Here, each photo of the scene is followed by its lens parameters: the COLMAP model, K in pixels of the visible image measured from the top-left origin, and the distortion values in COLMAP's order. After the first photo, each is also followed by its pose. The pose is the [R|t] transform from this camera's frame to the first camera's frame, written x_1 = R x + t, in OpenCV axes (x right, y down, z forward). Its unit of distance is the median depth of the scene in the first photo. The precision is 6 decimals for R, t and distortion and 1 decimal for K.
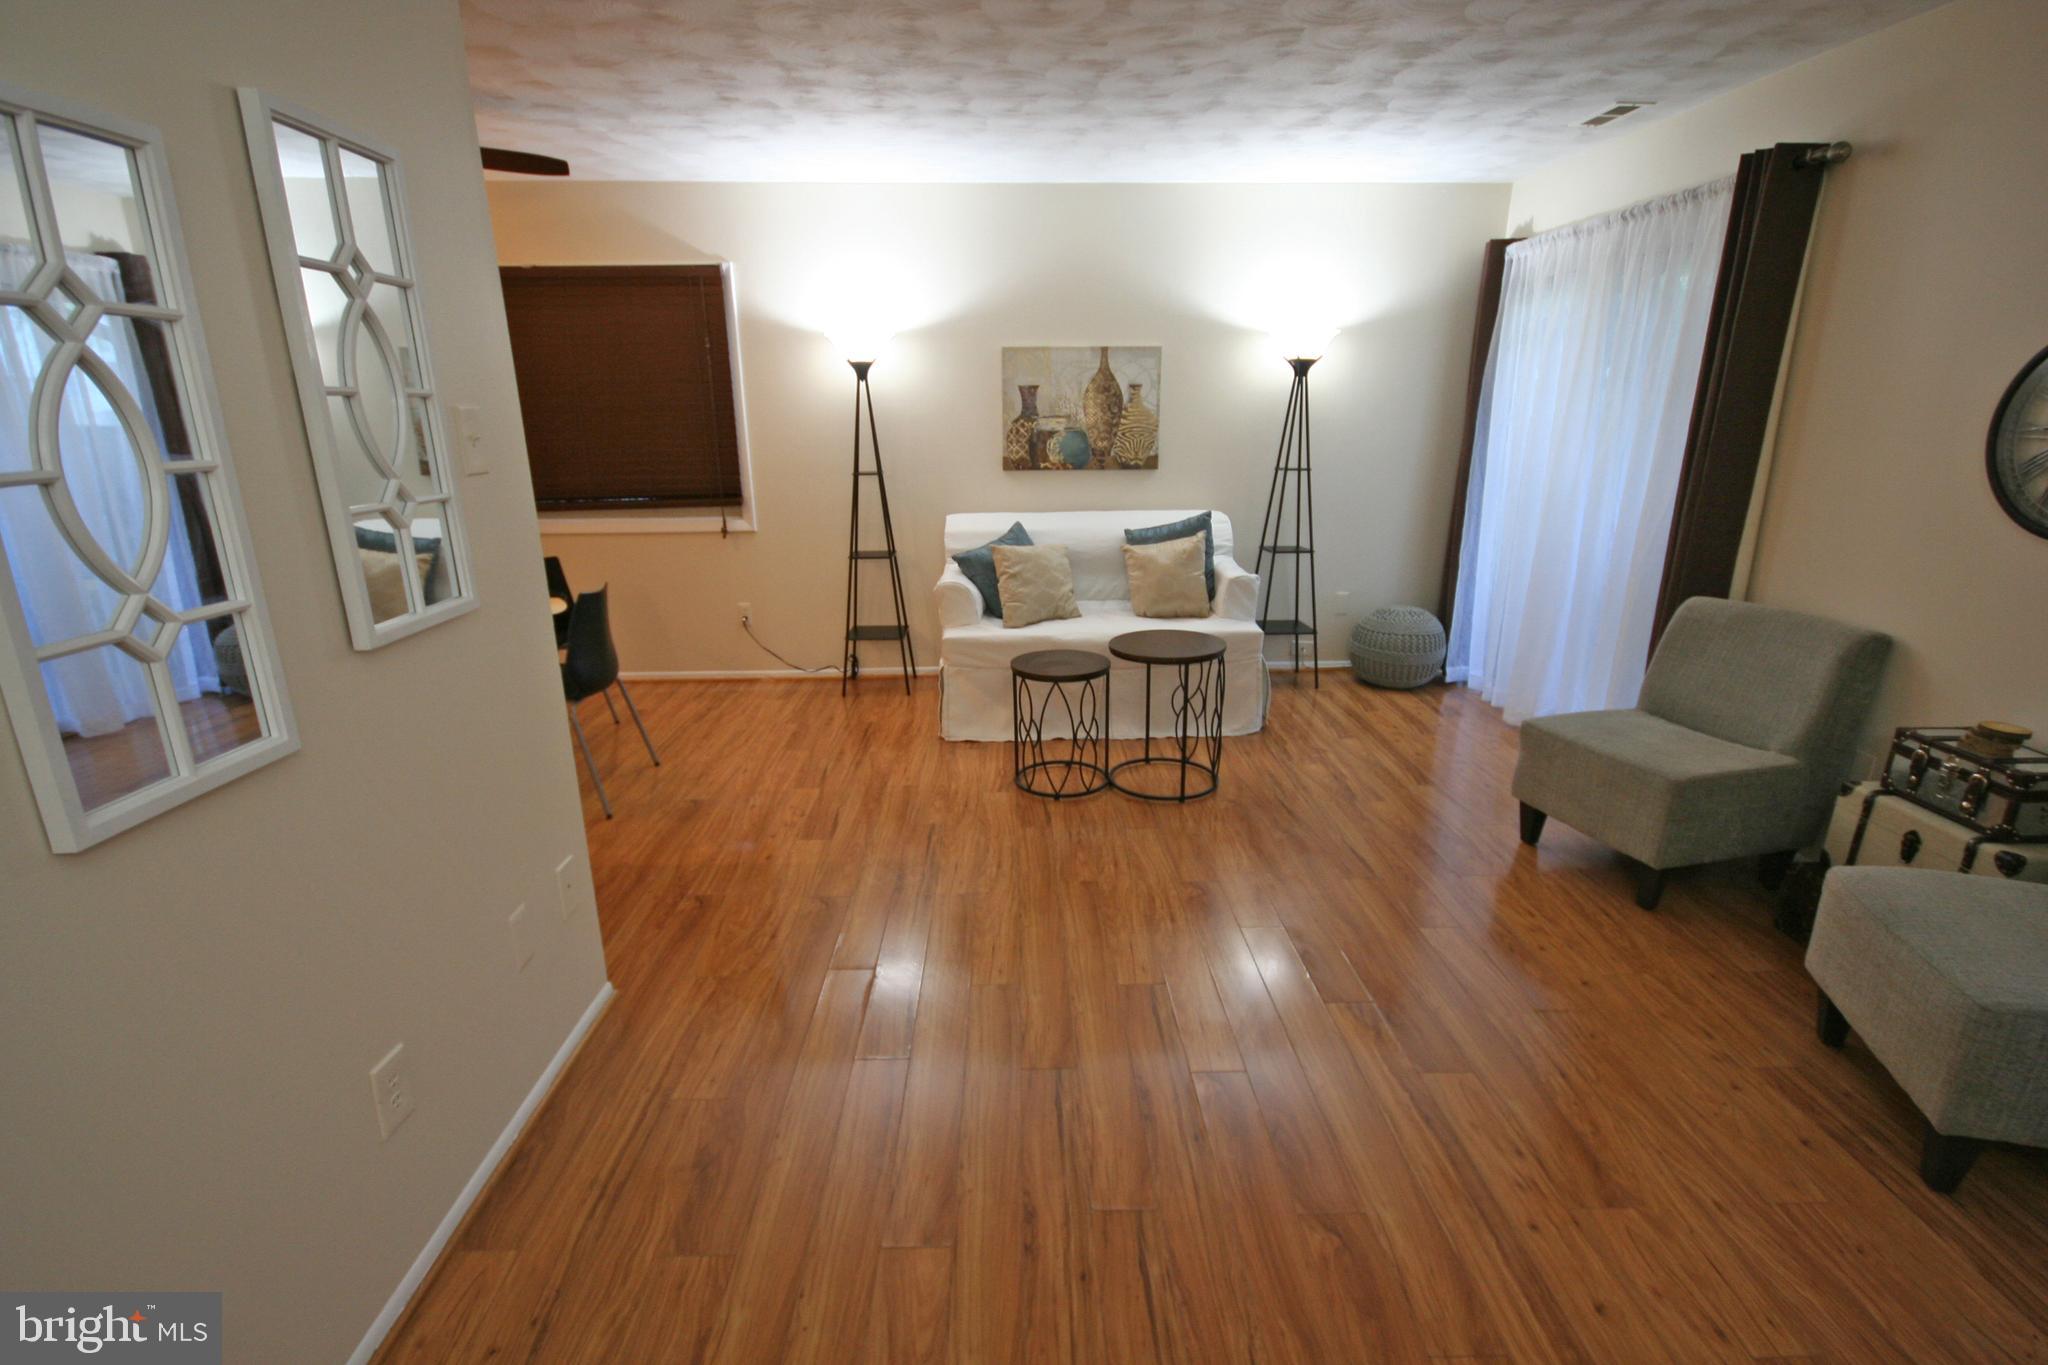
lens RADIAL K [[963.9, 0, 1025.6], [0, 963.9, 696.5], [0, 0, 1]] dist [0.002432, -0.004516]
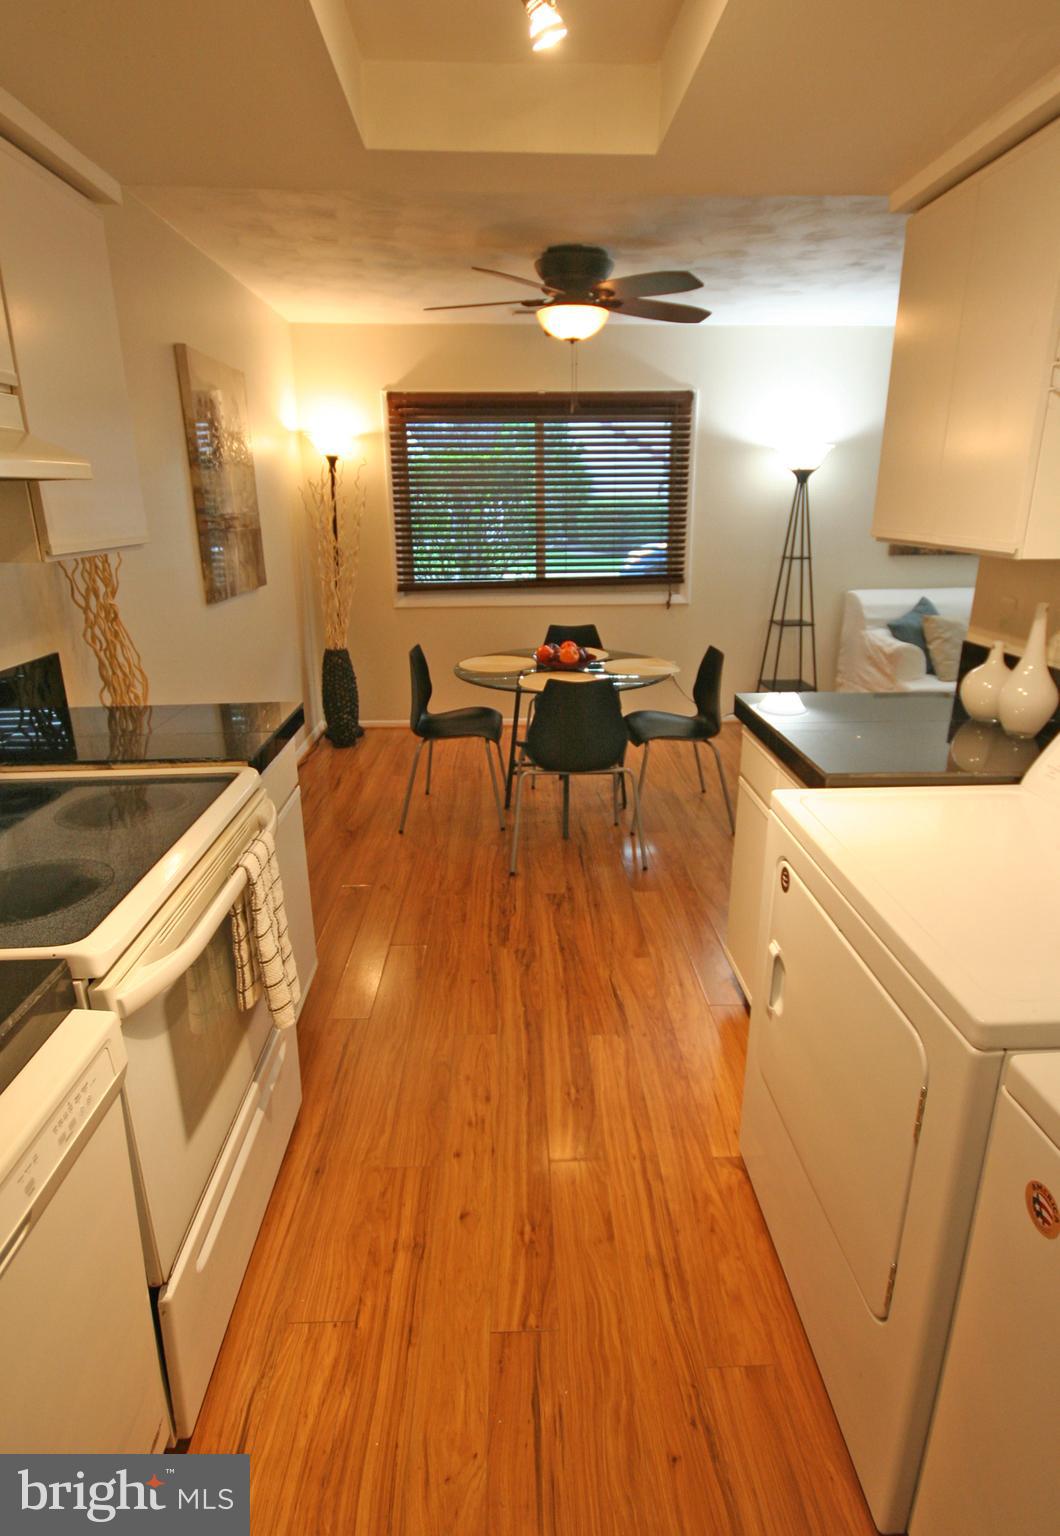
lens RADIAL K [[801.4, 0, 530.1], [0, 801.4, 748.0], [0, 0, 1]] dist [-0.033326, 0.000080]
pose [[0.999918, -0.003232, 0.012369, -0.667818], [0.003185, 0.999987, 0.003861, 0.011797], [-0.012381, -0.003821, 0.999916, -0.034167]]
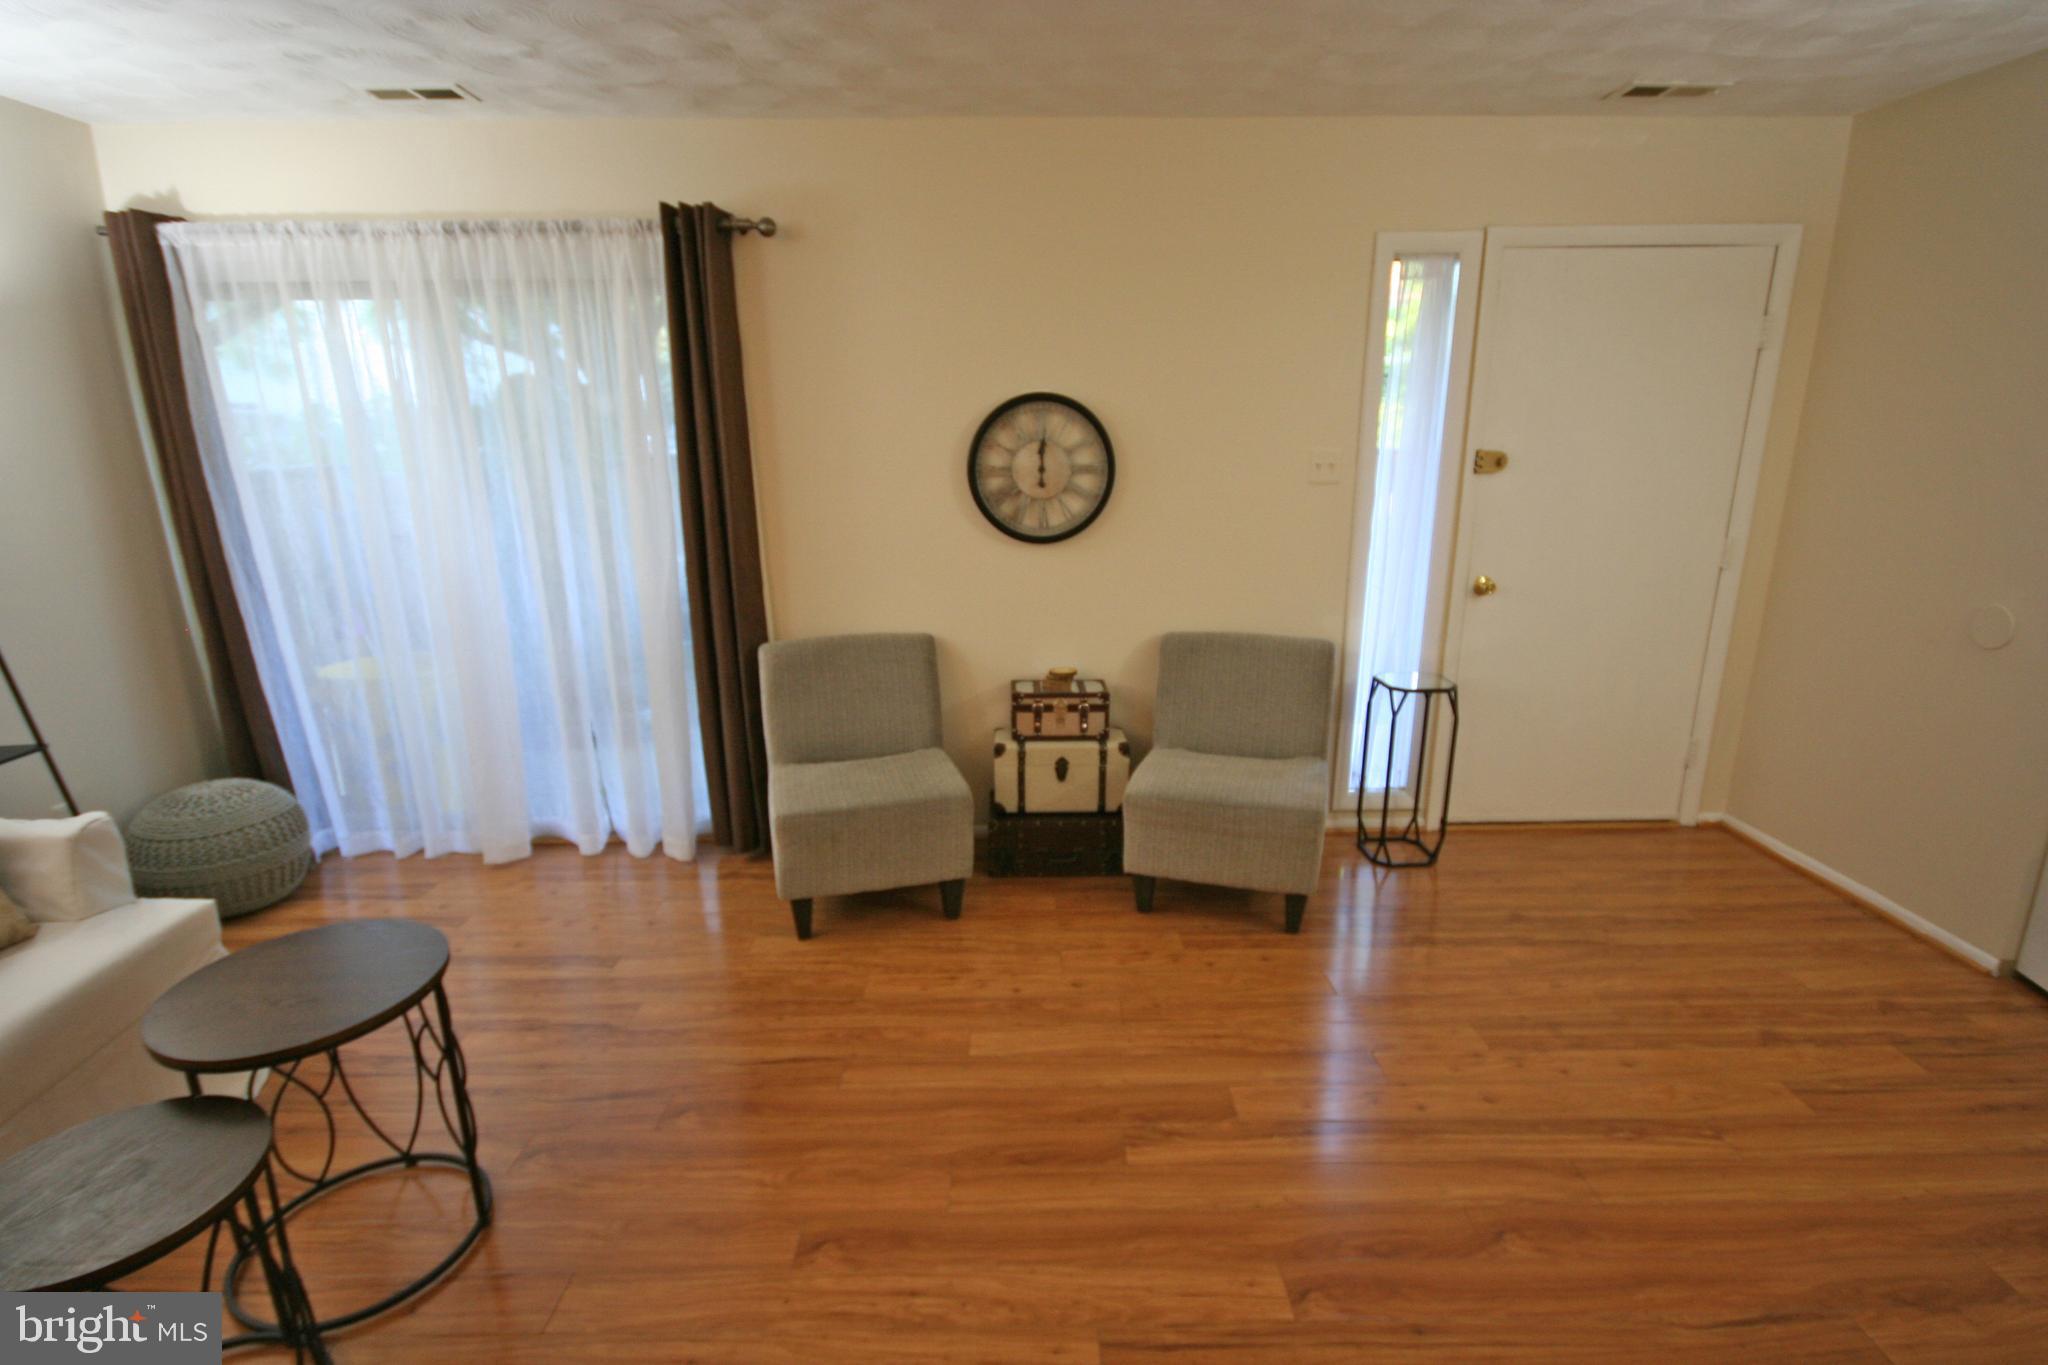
lens RADIAL K [[978.9, 0, 1026.2], [0, 978.9, 697.3], [0, 0, 1]] dist [-0.000472, -0.000724]
pose [[0.006592, -0.253212, 0.967388, -0.265767], [0.298623, 0.923764, 0.239759, -0.186072], [-0.954348, 0.287304, 0.081705, 0.577259]]
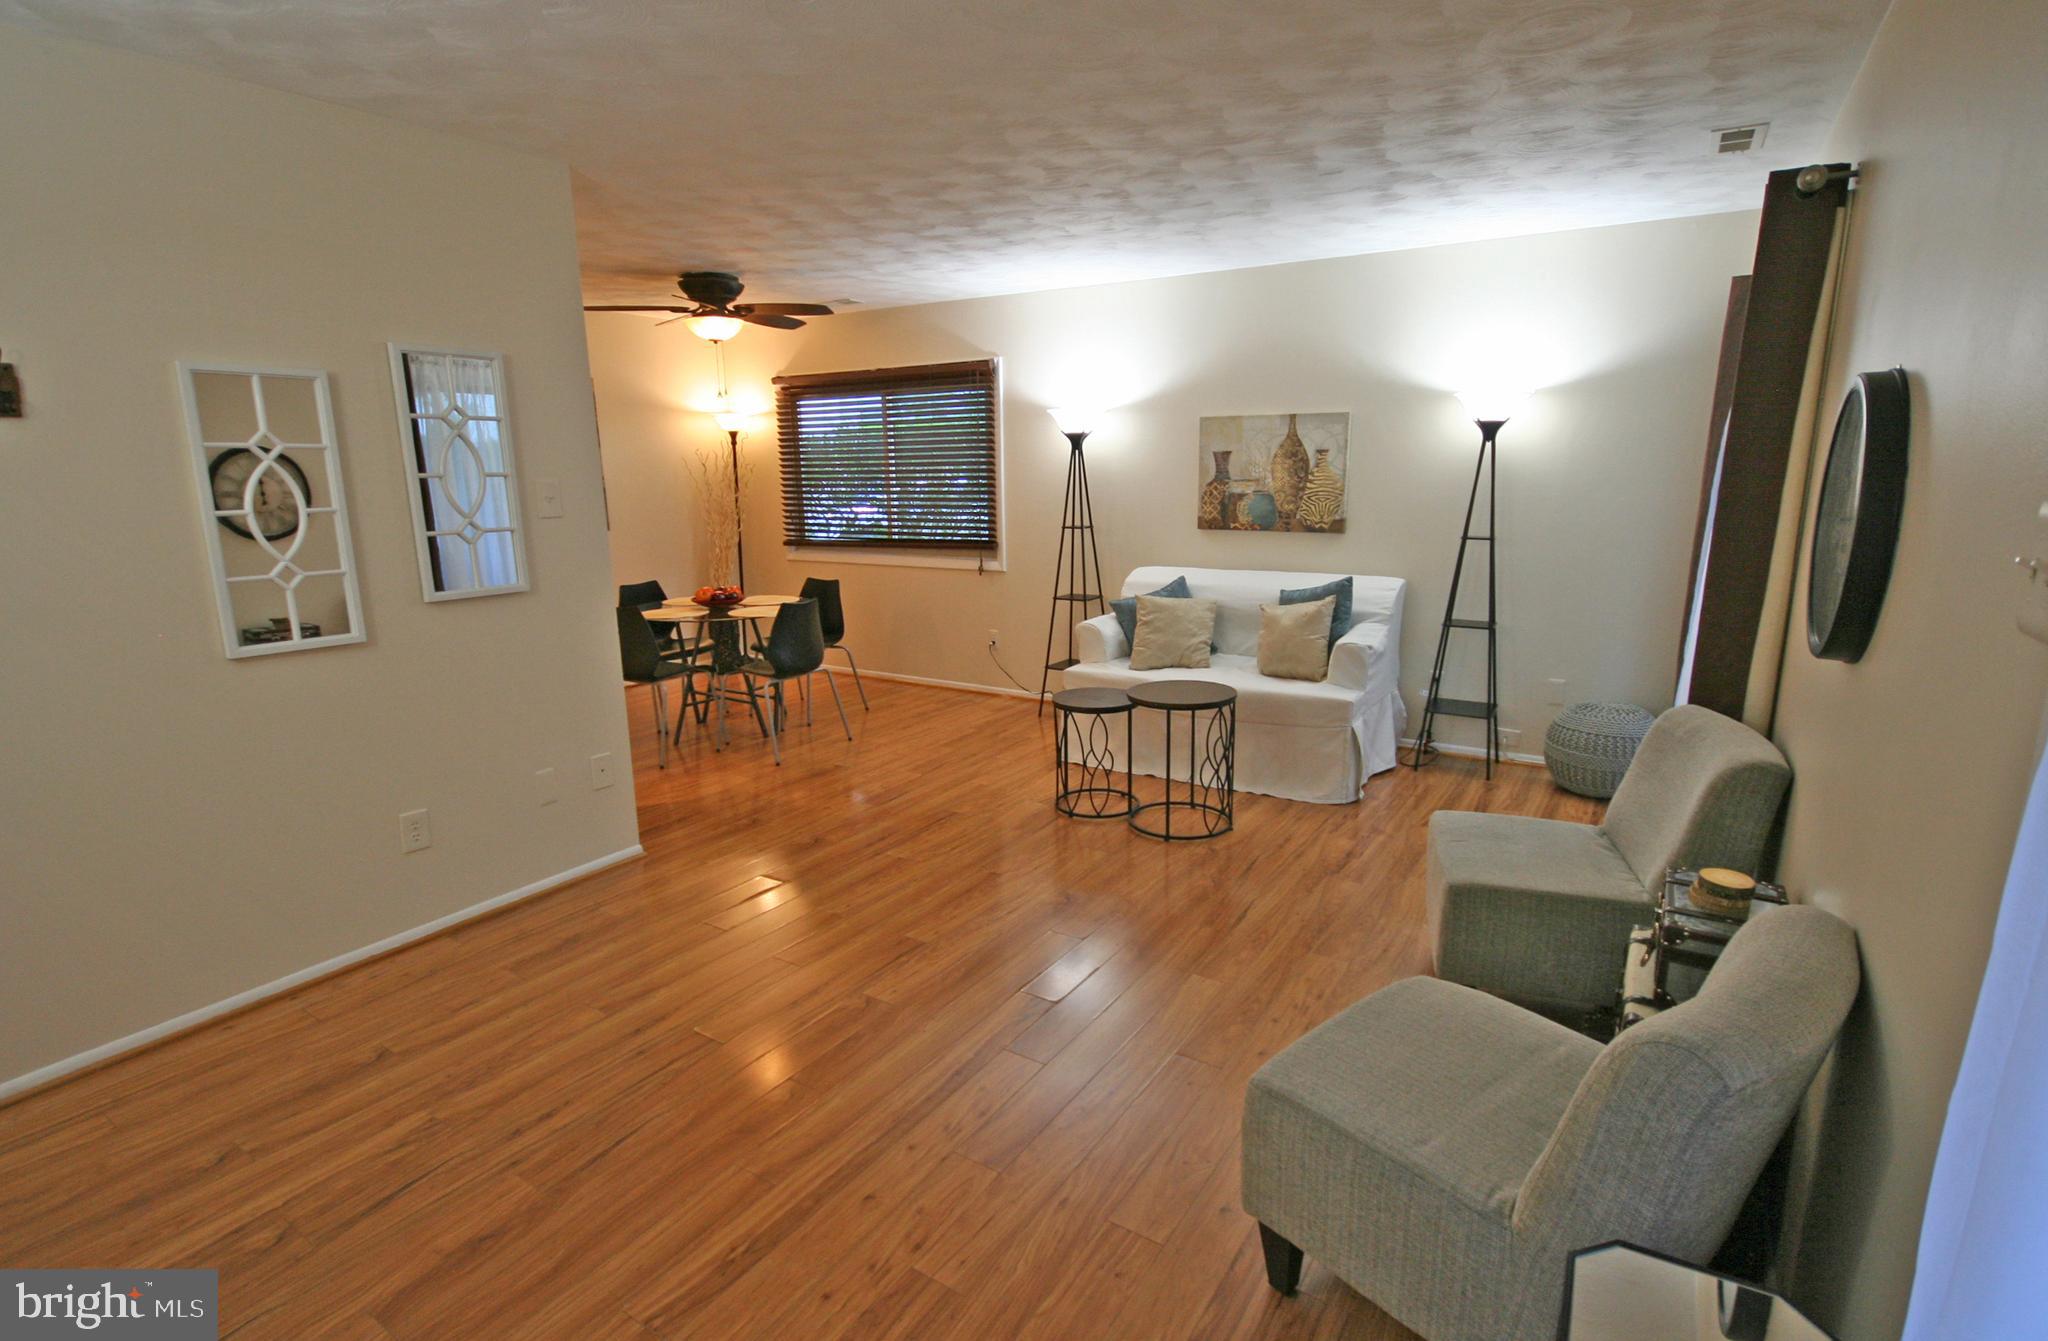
lens RADIAL K [[999.6, 0, 1026.8], [0, 999.6, 677.3], [0, 0, 1]] dist [-0.000186, -0.000304]
pose [[0.829868, 0.115274, -0.545922, 0.592415], [-0.157706, 0.986989, -0.031325, -0.009070], [0.535208, 0.112091, 0.837250, -0.019674]]
